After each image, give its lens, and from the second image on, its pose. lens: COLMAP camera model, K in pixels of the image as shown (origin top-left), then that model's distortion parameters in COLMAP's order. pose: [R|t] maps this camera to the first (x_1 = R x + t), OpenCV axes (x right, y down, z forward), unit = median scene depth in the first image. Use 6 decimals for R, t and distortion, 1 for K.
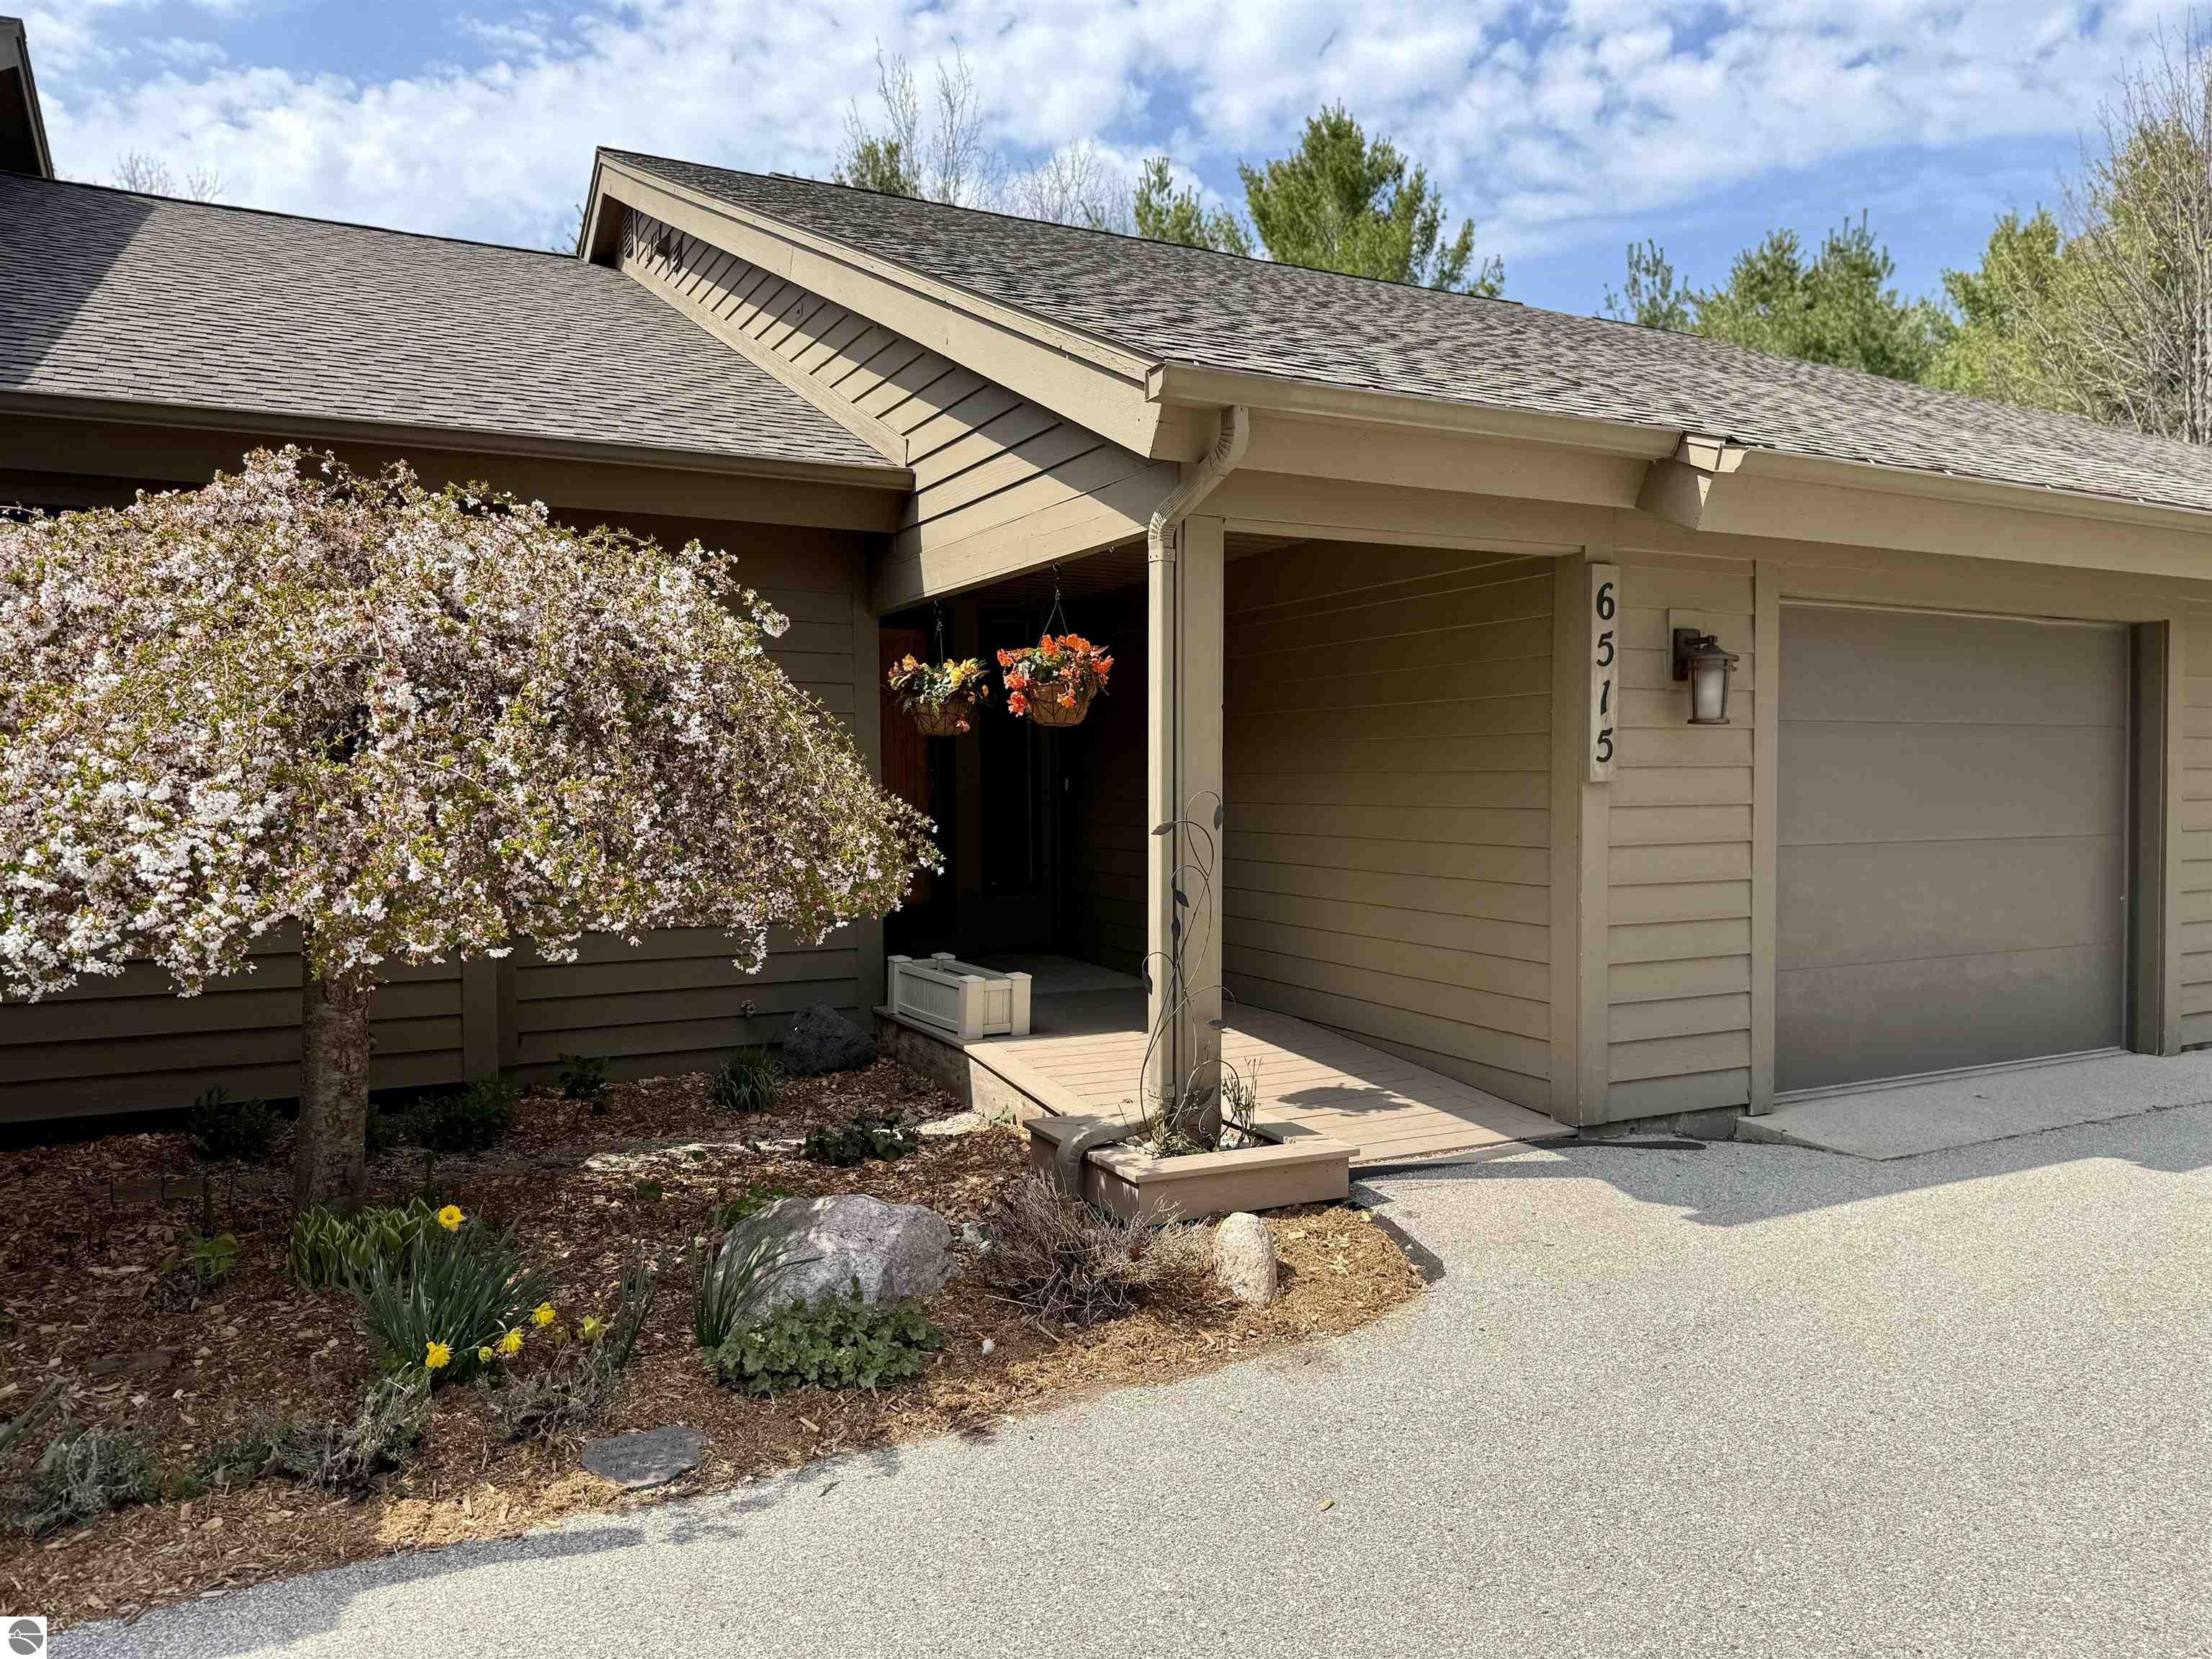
lens RADIAL K [[1588.4, 0, 1106.0], [0, 1588.4, 829.5], [0, 0, 1]] dist [-0.035607, 0.052801]
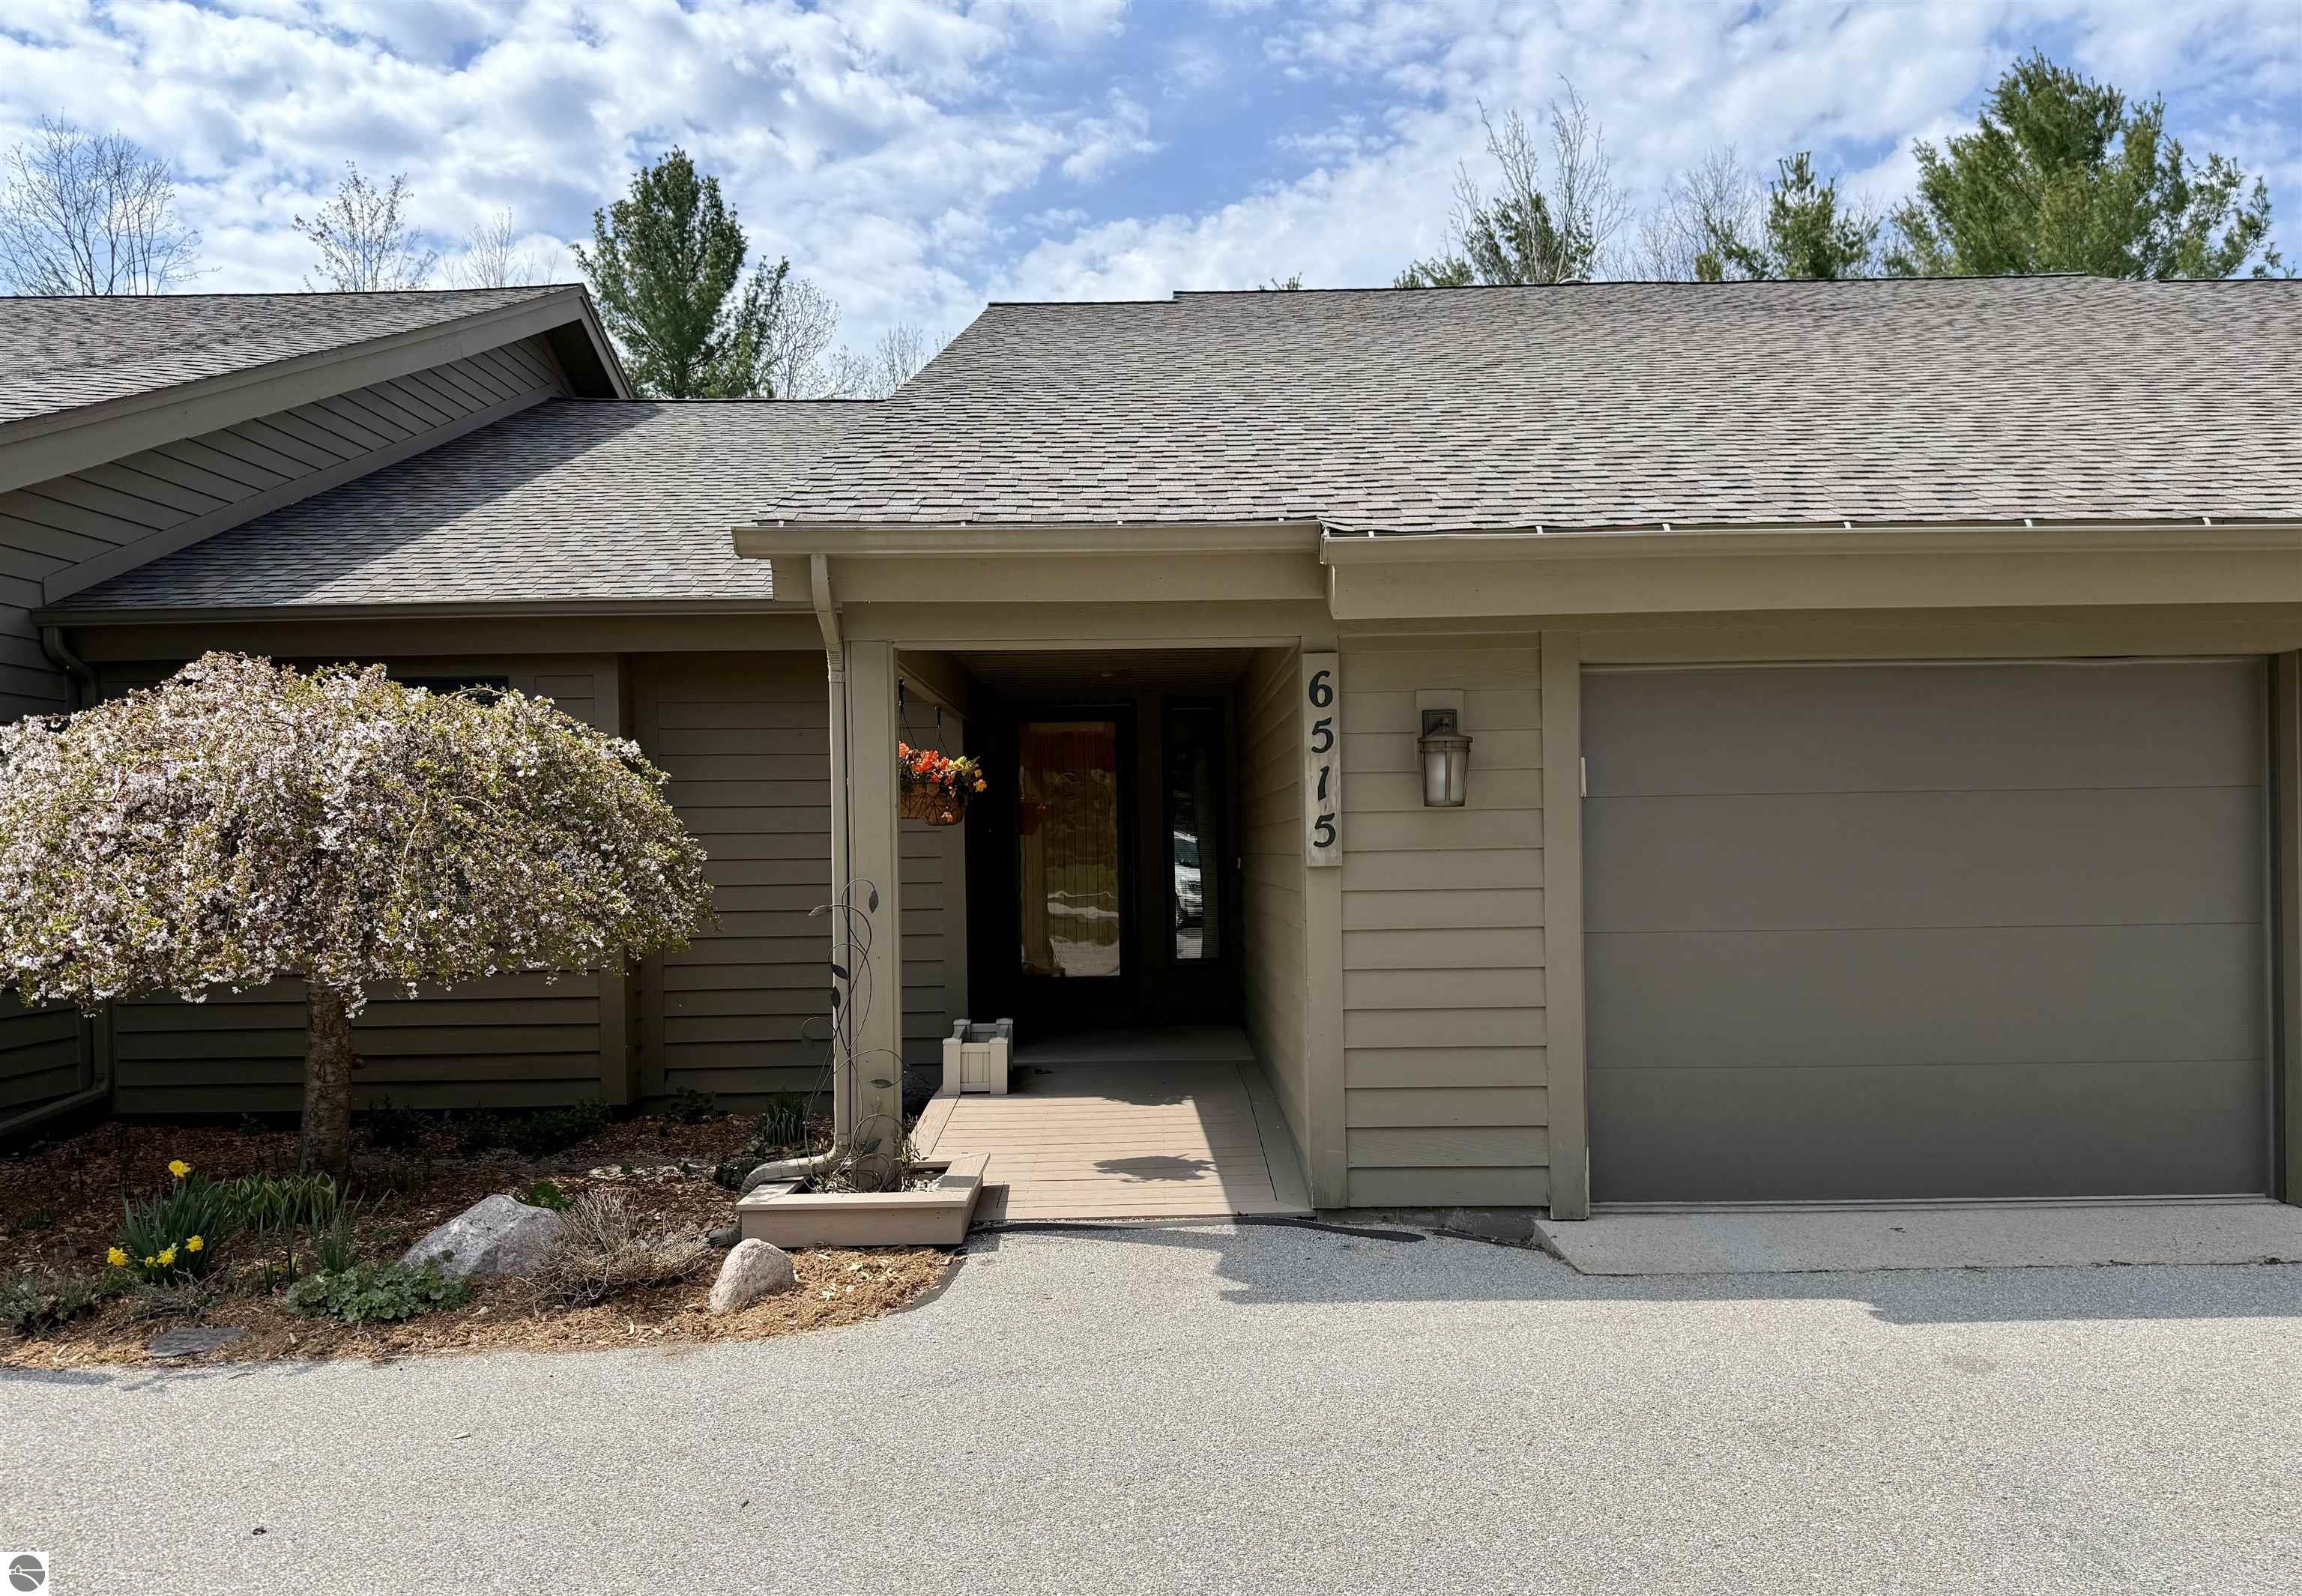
lens RADIAL K [[1641.6, 0, 1151.0], [0, 1641.6, 798.0], [0, 0, 1]] dist [-0.005726, -0.004668]
pose [[0.886354, -0.026813, -0.462231, 0.698885], [-0.001063, 0.998201, -0.059943, -0.010965], [0.463007, 0.053622, 0.884731, 0.020287]]
